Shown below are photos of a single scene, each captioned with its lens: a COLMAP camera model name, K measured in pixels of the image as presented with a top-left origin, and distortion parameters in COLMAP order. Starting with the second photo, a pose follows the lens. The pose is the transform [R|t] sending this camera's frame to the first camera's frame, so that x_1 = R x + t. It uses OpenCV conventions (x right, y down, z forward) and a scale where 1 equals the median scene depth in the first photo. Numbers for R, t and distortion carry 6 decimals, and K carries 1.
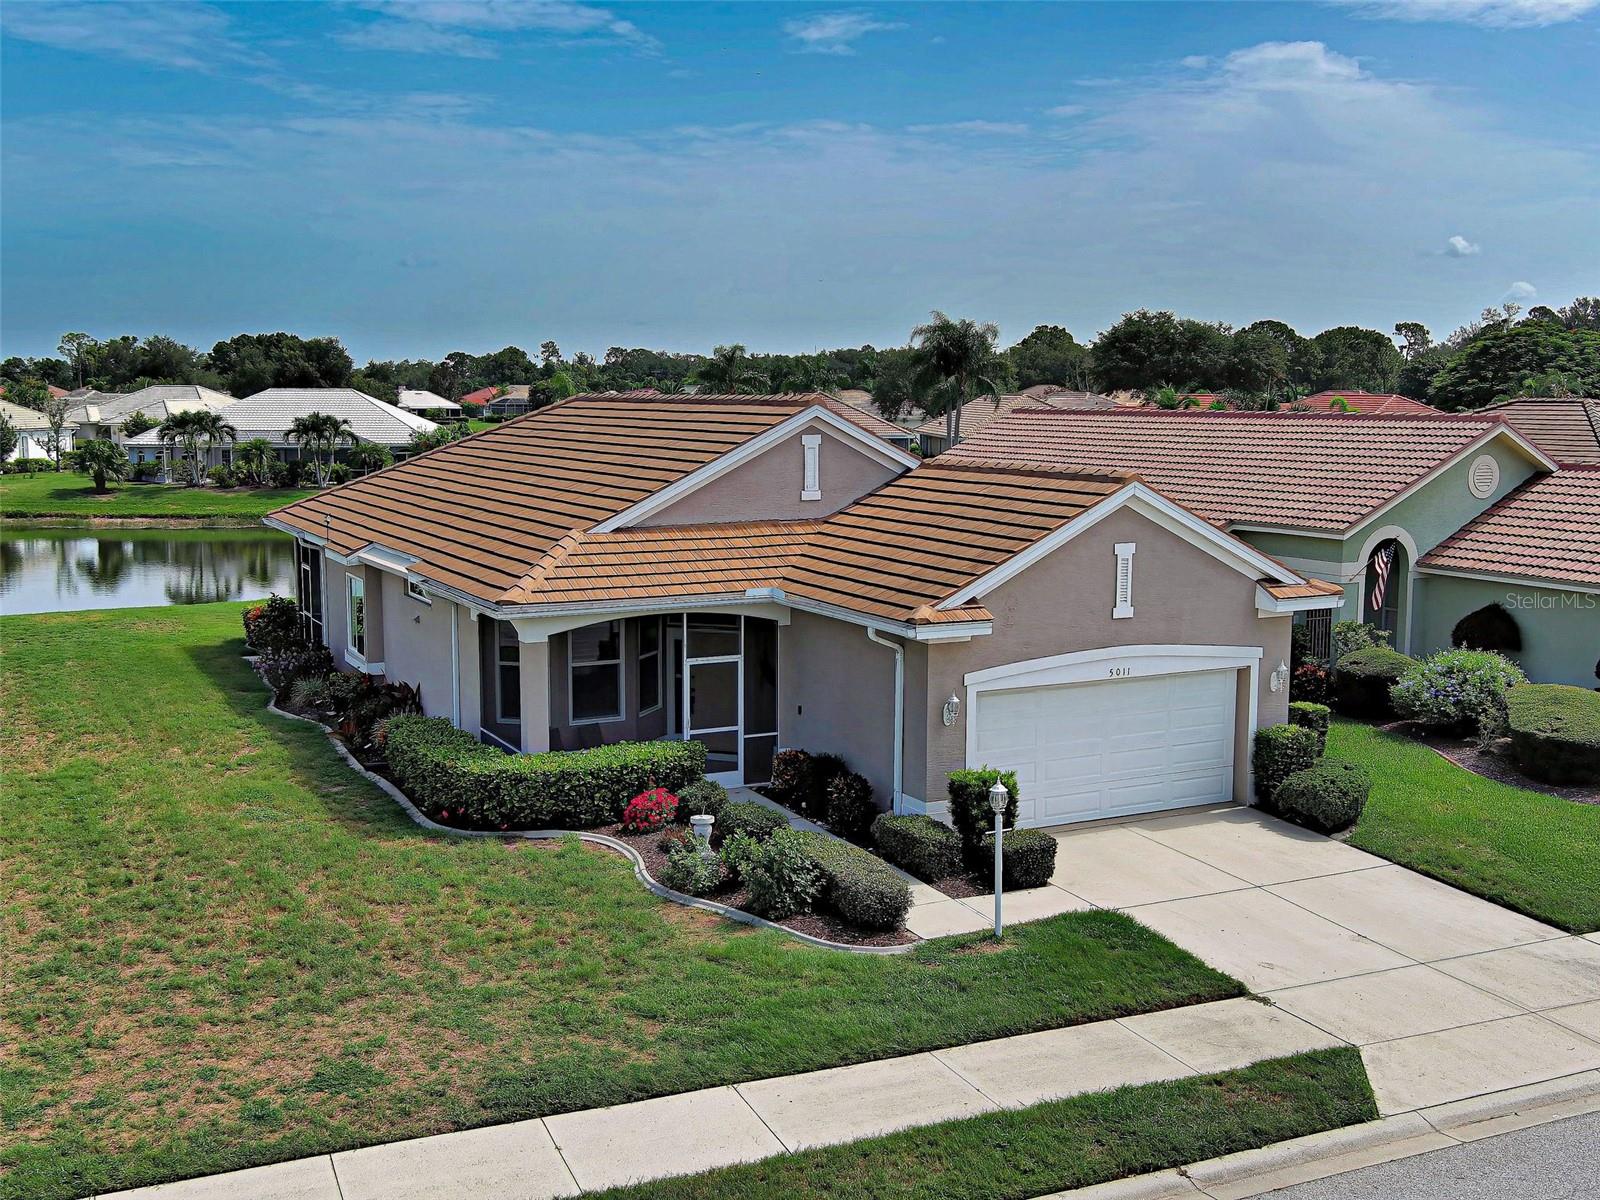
lens RADIAL K [[1670.7, 0, 794.1], [0, 1670.7, 601.8], [0, 0, 1]] dist [0.065718, -0.167011]
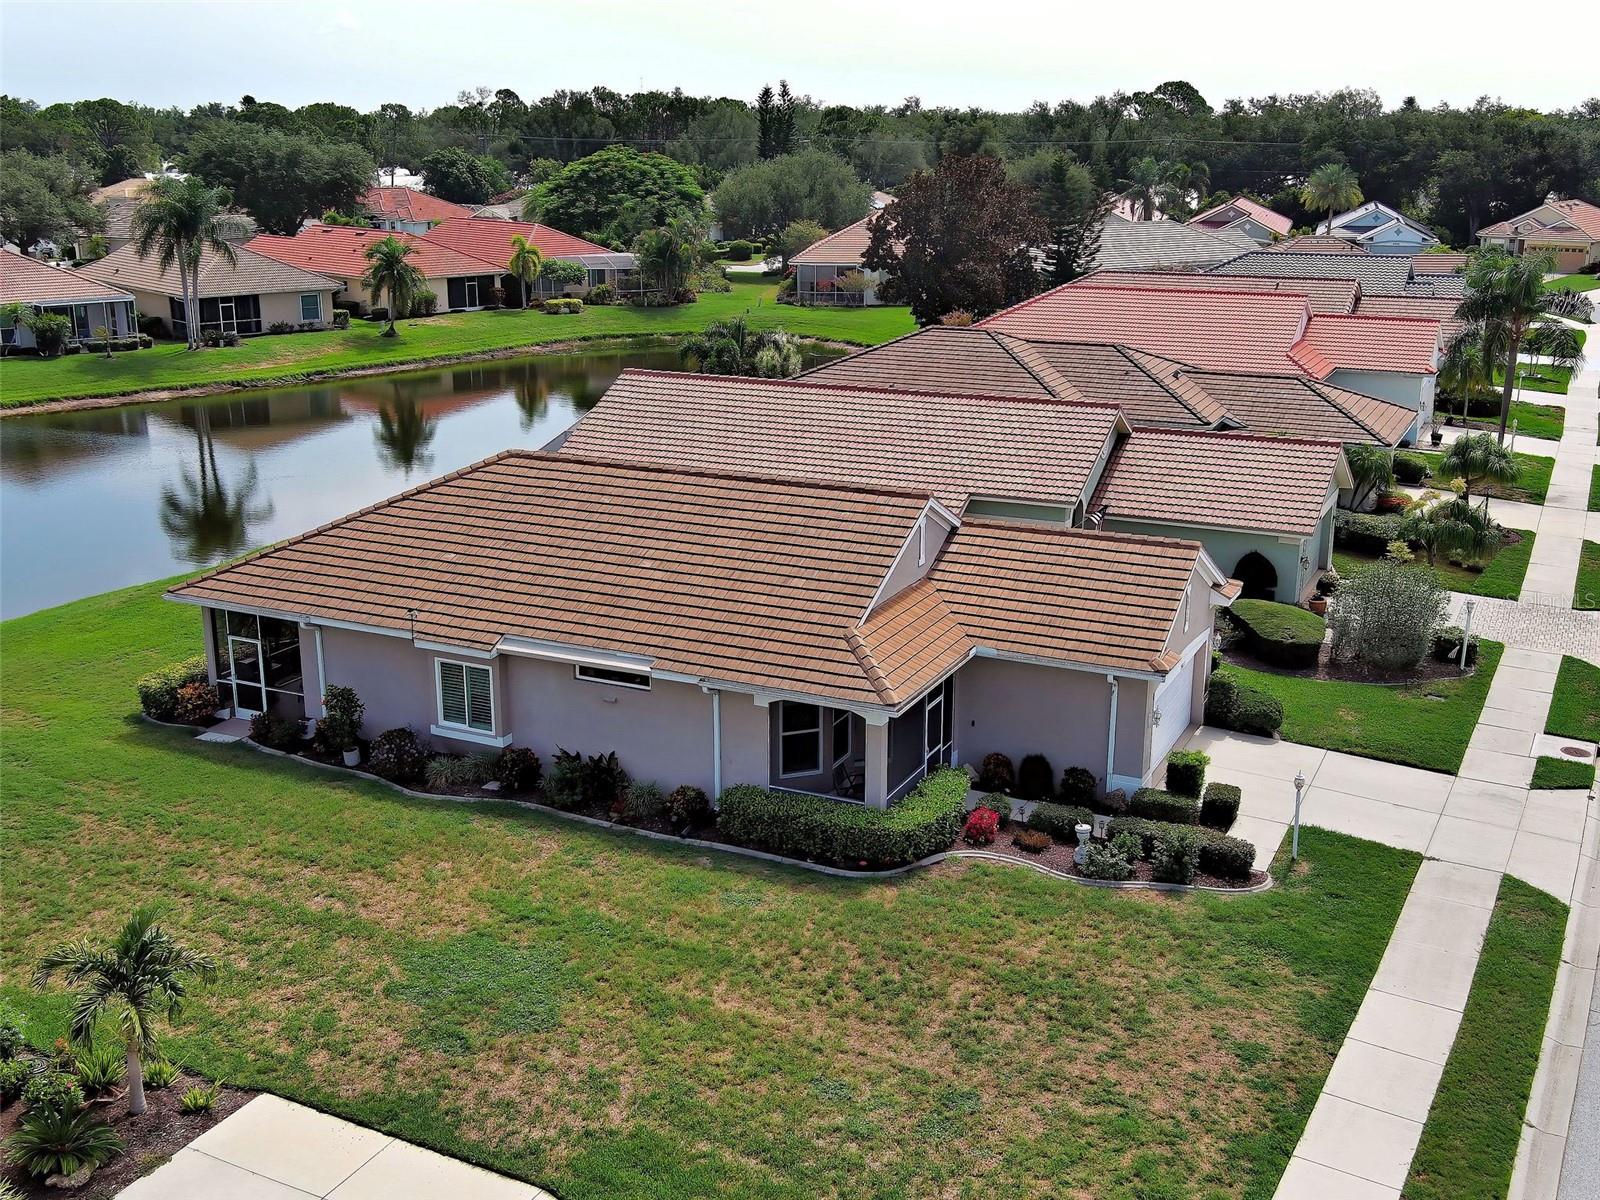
lens RADIAL K [[1670.7, 0, 794.1], [0, 1670.7, 601.8], [0, 0, 1]] dist [0.065718, -0.167011]
pose [[0.796558, -0.167511, 0.580892, -0.979205], [0.076979, 0.981129, 0.177367, -0.316938], [-0.599642, -0.096567, 0.794421, -0.018369]]
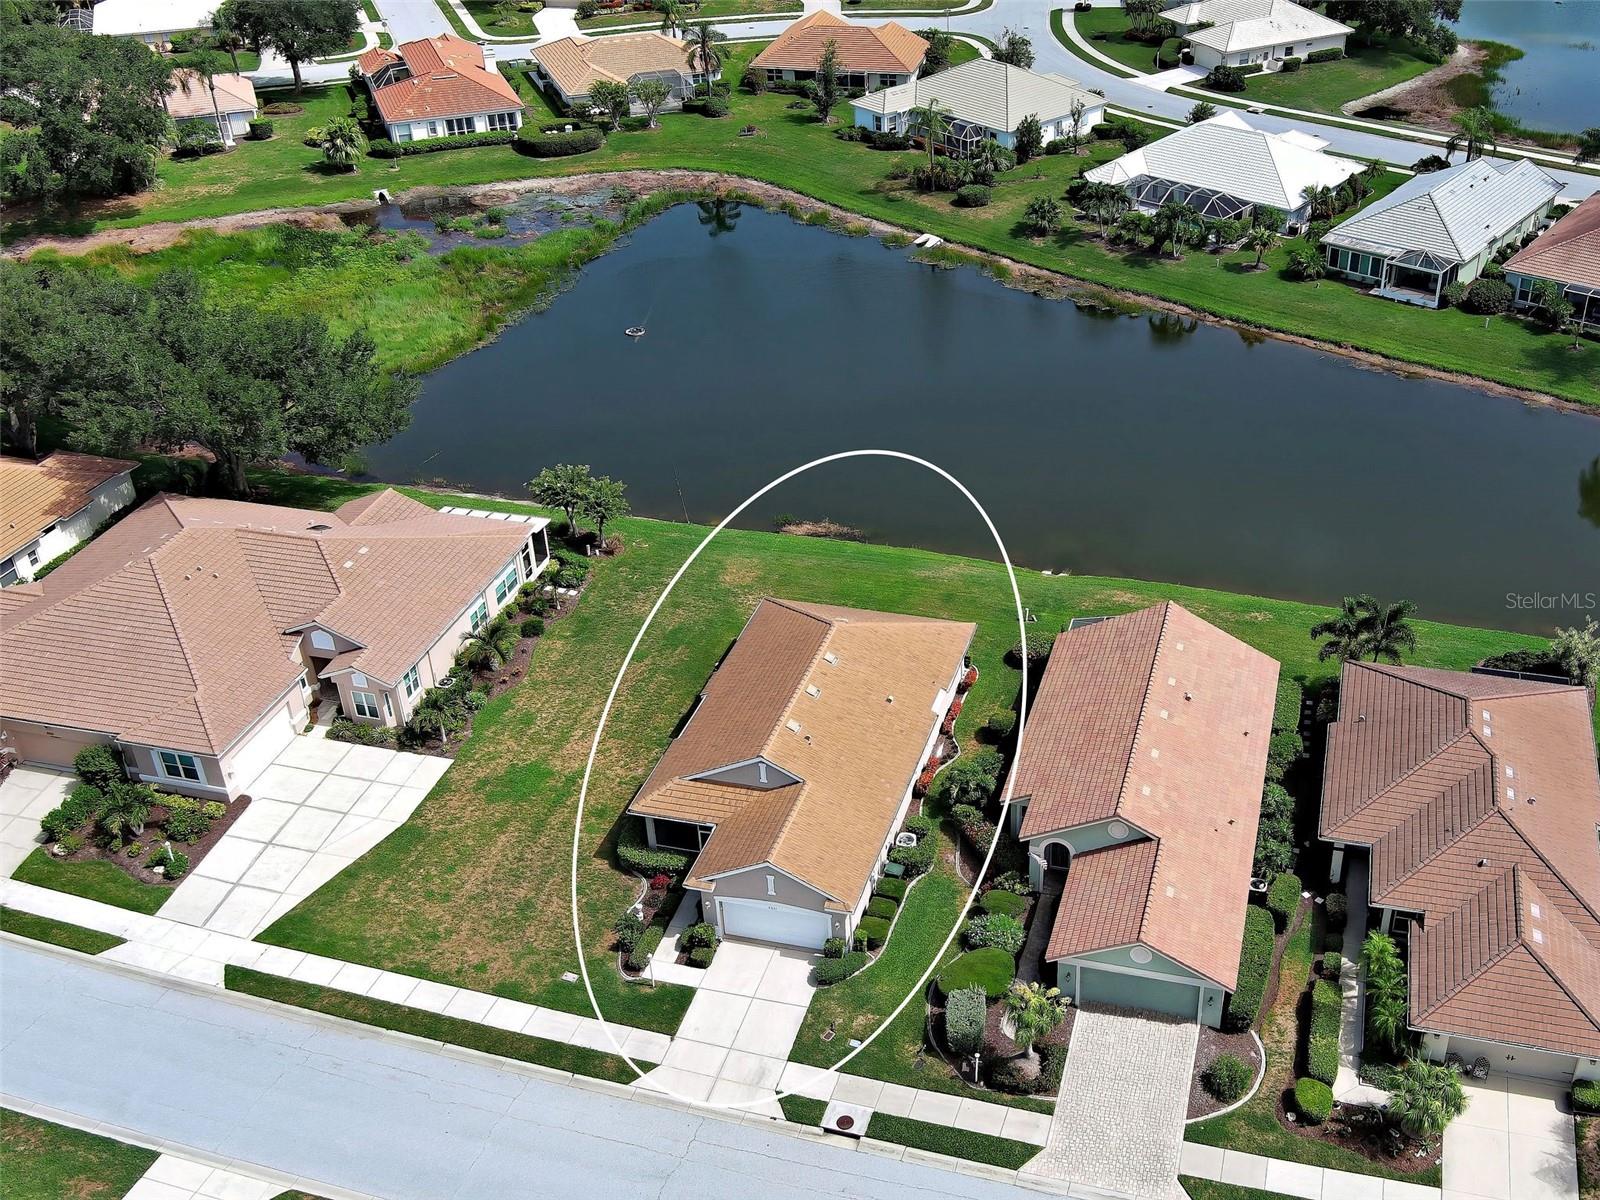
lens RADIAL K [[1672.3, 0, 960.9], [0, 1672.3, 600.3], [0, 0, 1]] dist [0.070279, -0.190254]
pose [[0.761704, 0.340947, -0.550965, 1.881843], [-0.077109, 0.892010, 0.445390, -1.777618], [0.643321, -0.296771, 0.705737, -0.717963]]
